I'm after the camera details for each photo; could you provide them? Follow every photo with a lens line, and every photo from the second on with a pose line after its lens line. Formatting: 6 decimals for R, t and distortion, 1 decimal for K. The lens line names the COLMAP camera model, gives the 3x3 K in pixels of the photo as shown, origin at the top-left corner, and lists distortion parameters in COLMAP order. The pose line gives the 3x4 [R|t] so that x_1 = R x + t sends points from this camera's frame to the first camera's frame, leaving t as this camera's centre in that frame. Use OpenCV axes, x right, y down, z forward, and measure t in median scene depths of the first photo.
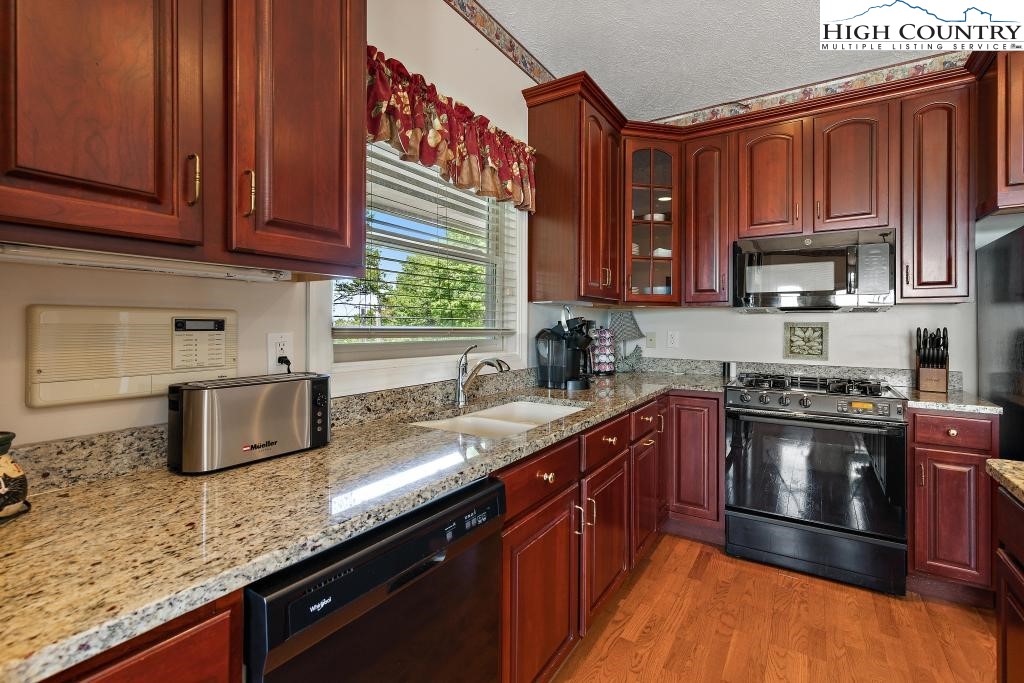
lens RADIAL K [[463.6, 0, 516.8], [0, 463.6, 321.5], [0, 0, 1]] dist [0.008450, -0.000469]
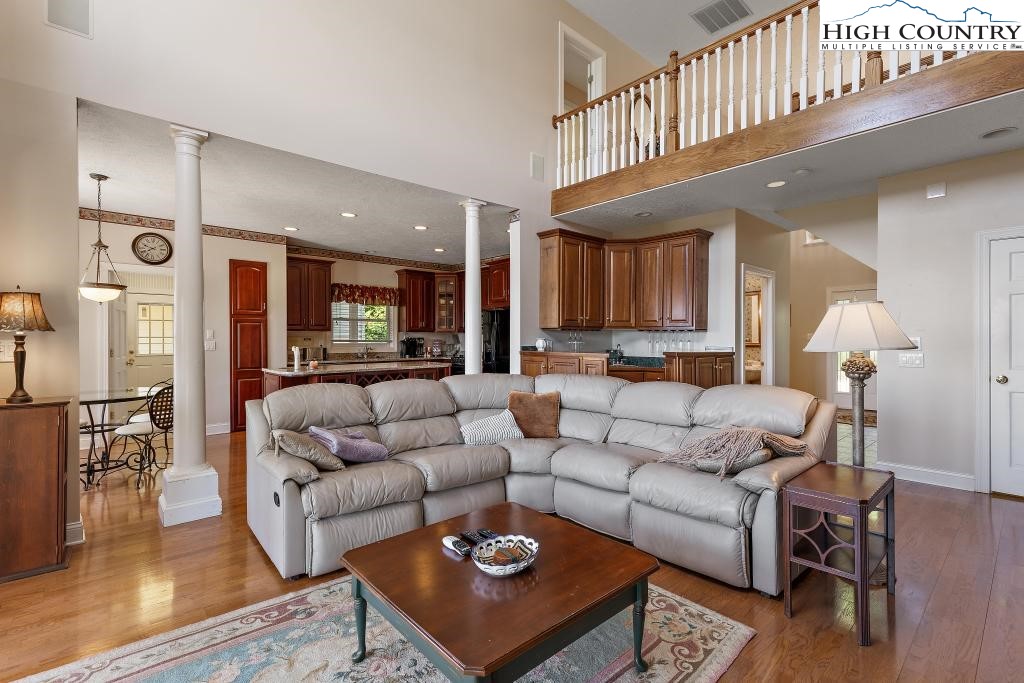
lens RADIAL K [[463.6, 0, 516.6], [0, 463.6, 339.2], [0, 0, 1]] dist [0.008450, -0.000469]
pose [[0.963807, -0.006756, -0.266514, 1.861412], [0.008424, 0.999951, 0.005115, -0.001612], [0.266467, -0.007175, 0.963817, -2.156352]]
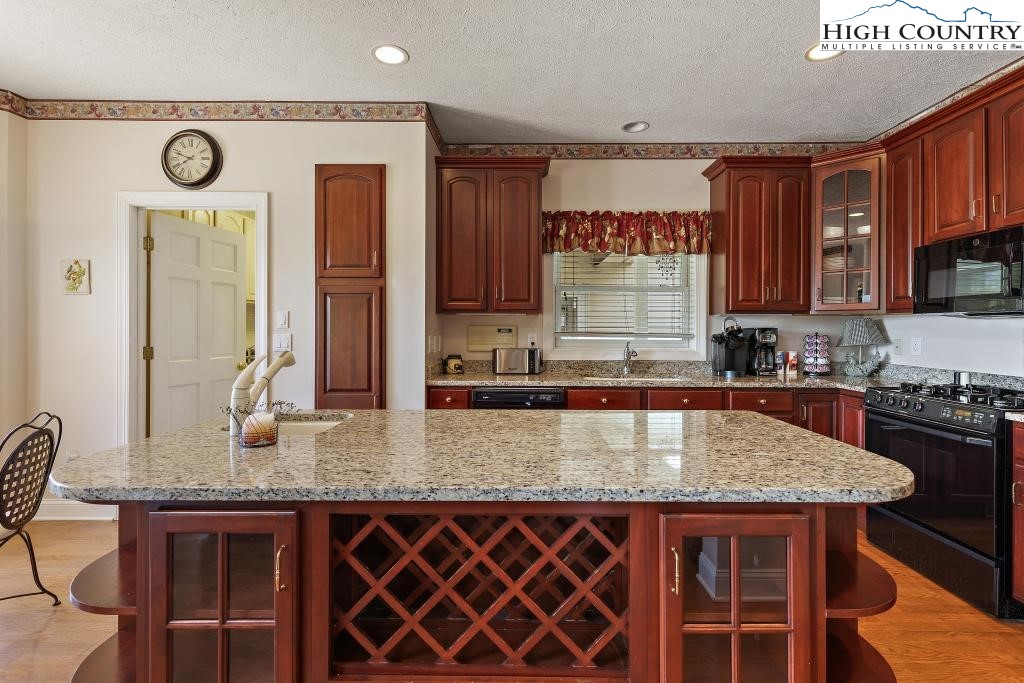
lens RADIAL K [[463.6, 0, 515.1], [0, 463.6, 328.6], [0, 0, 1]] dist [0.008450, -0.000469]
pose [[0.525905, -0.005446, -0.850526, 0.989775], [0.003480, 0.999985, -0.004251, 0.003386], [0.850536, -0.000724, 0.525916, -0.295012]]
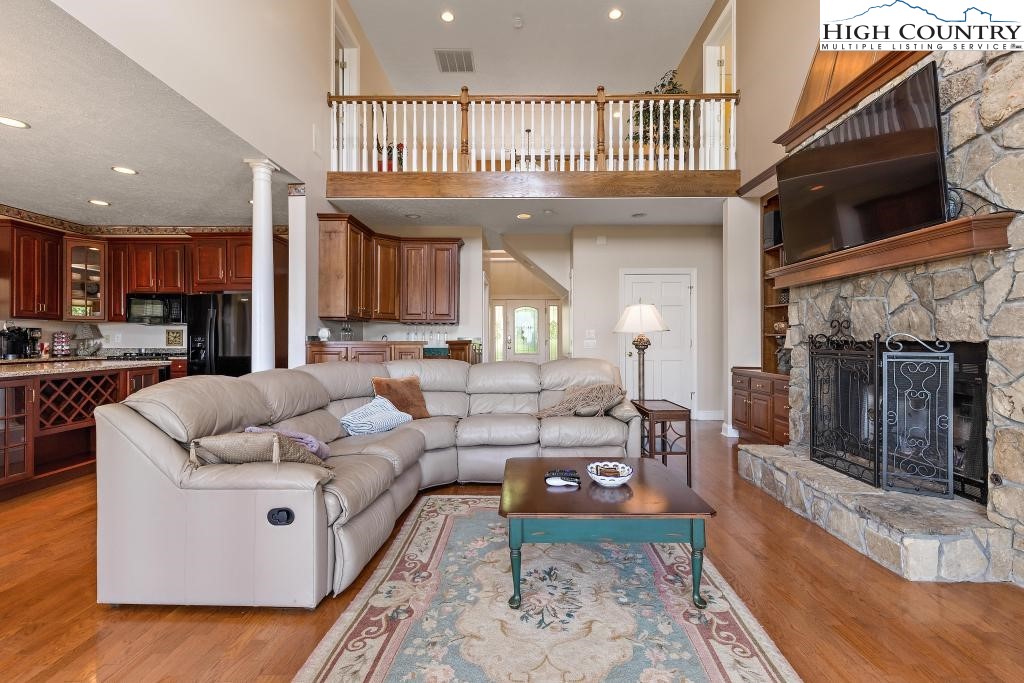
lens RADIAL K [[463.6, 0, 514.0], [0, 463.6, 338.1], [0, 0, 1]] dist [0.008450, -0.000469]
pose [[0.851667, -0.004160, 0.524066, 1.007700], [0.003106, 0.999991, 0.002891, 0.049768], [-0.524073, -0.000834, 0.851673, -2.186496]]
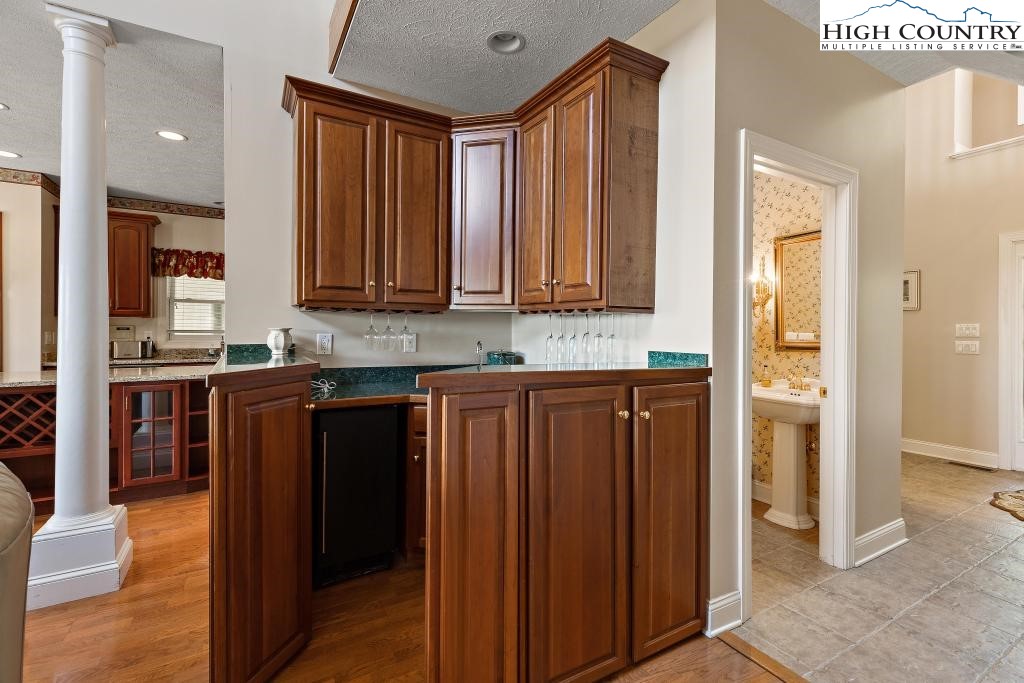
lens RADIAL K [[463.6, 0, 515.3], [0, 463.6, 330.8], [0, 0, 1]] dist [0.008450, -0.000469]
pose [[0.890974, -0.001114, -0.454053, 2.324454], [0.003355, 0.999986, 0.004131, 0.010192], [0.454042, -0.005204, 0.890965, -0.643842]]
